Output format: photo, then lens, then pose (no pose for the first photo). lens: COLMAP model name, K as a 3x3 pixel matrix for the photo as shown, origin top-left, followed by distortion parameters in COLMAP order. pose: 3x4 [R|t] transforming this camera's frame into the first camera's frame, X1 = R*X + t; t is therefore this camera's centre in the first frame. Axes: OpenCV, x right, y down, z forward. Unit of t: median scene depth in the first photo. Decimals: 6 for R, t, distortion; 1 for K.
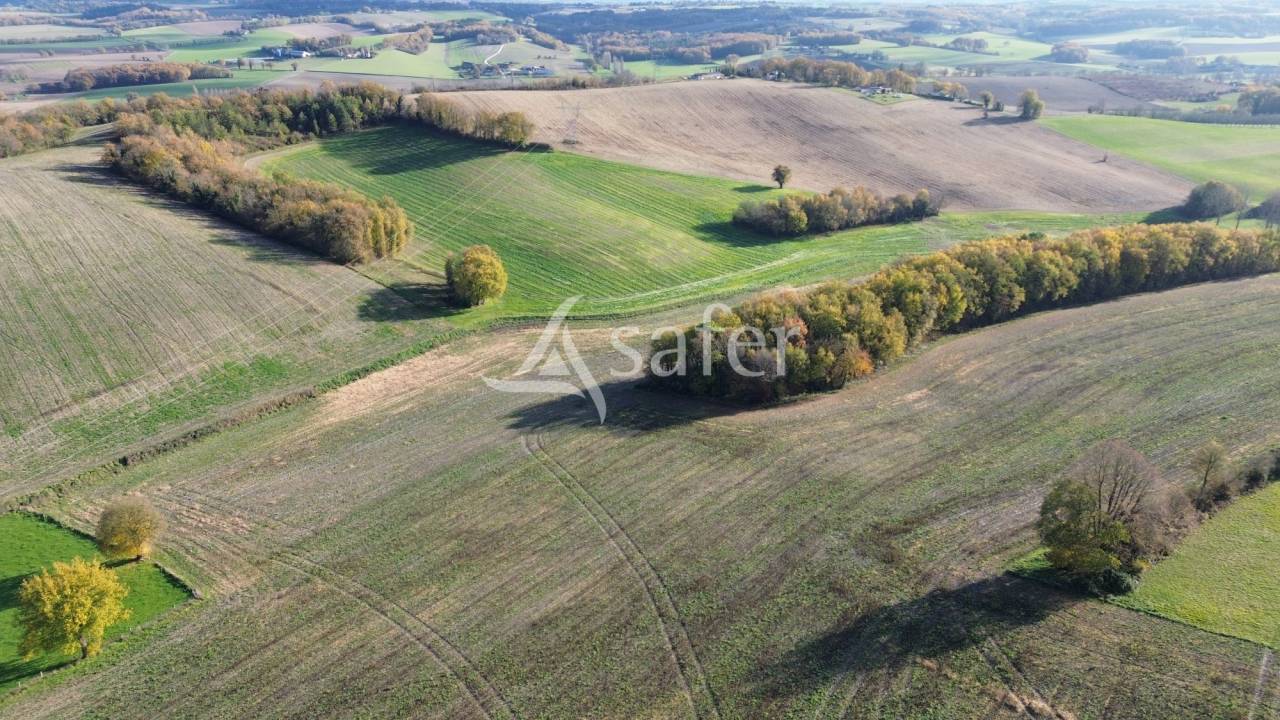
lens RADIAL K [[899.1, 0, 643.2], [0, 899.1, 354.0], [0, 0, 1]] dist [0.077048, -0.068295]
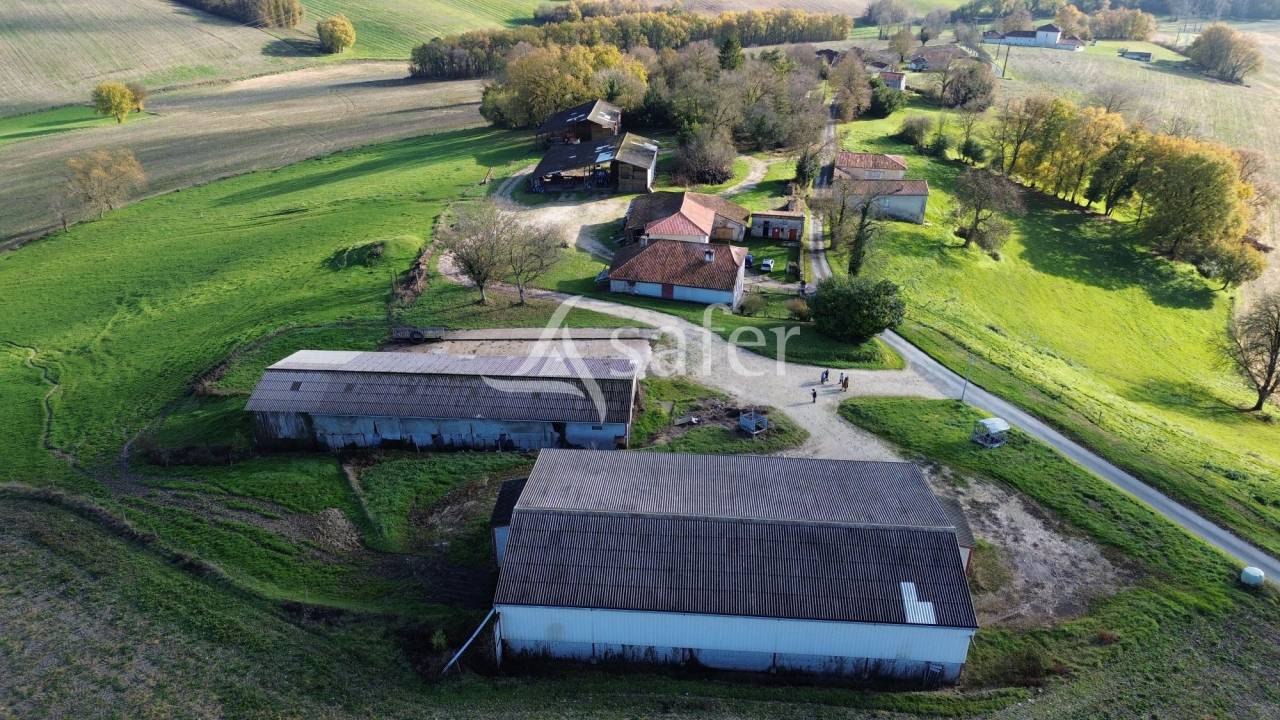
lens RADIAL K [[899.1, 0, 643.2], [0, 899.1, 354.0], [0, 0, 1]] dist [0.077048, -0.068295]
pose [[0.999983, 0.004633, -0.003501, 0.254070], [-0.004167, 0.992396, 0.123012, 0.190066], [0.004044, -0.122995, 0.992399, -0.473255]]
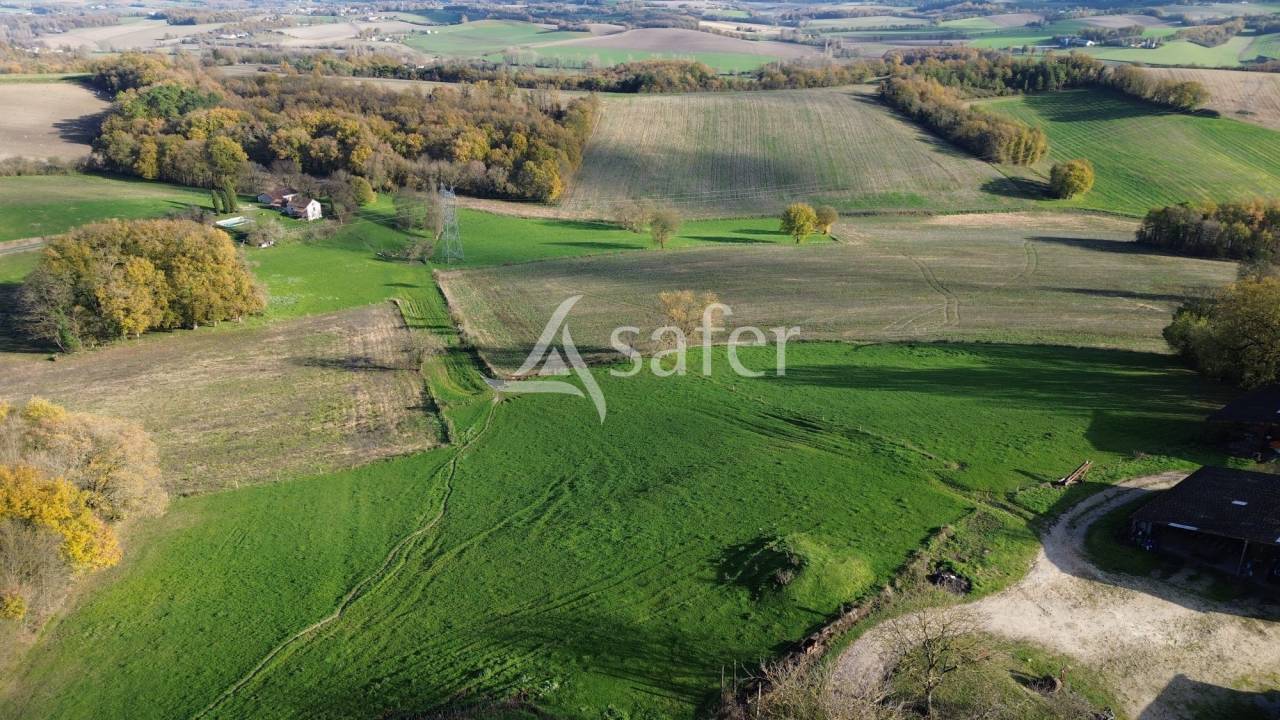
lens RADIAL K [[899.1, 0, 643.2], [0, 899.1, 354.0], [0, 0, 1]] dist [0.077048, -0.068295]
pose [[0.697405, 0.267641, -0.664826, 0.257744], [-0.264118, 0.958341, 0.108742, 0.137478], [0.666234, 0.099755, 0.739041, -0.340550]]
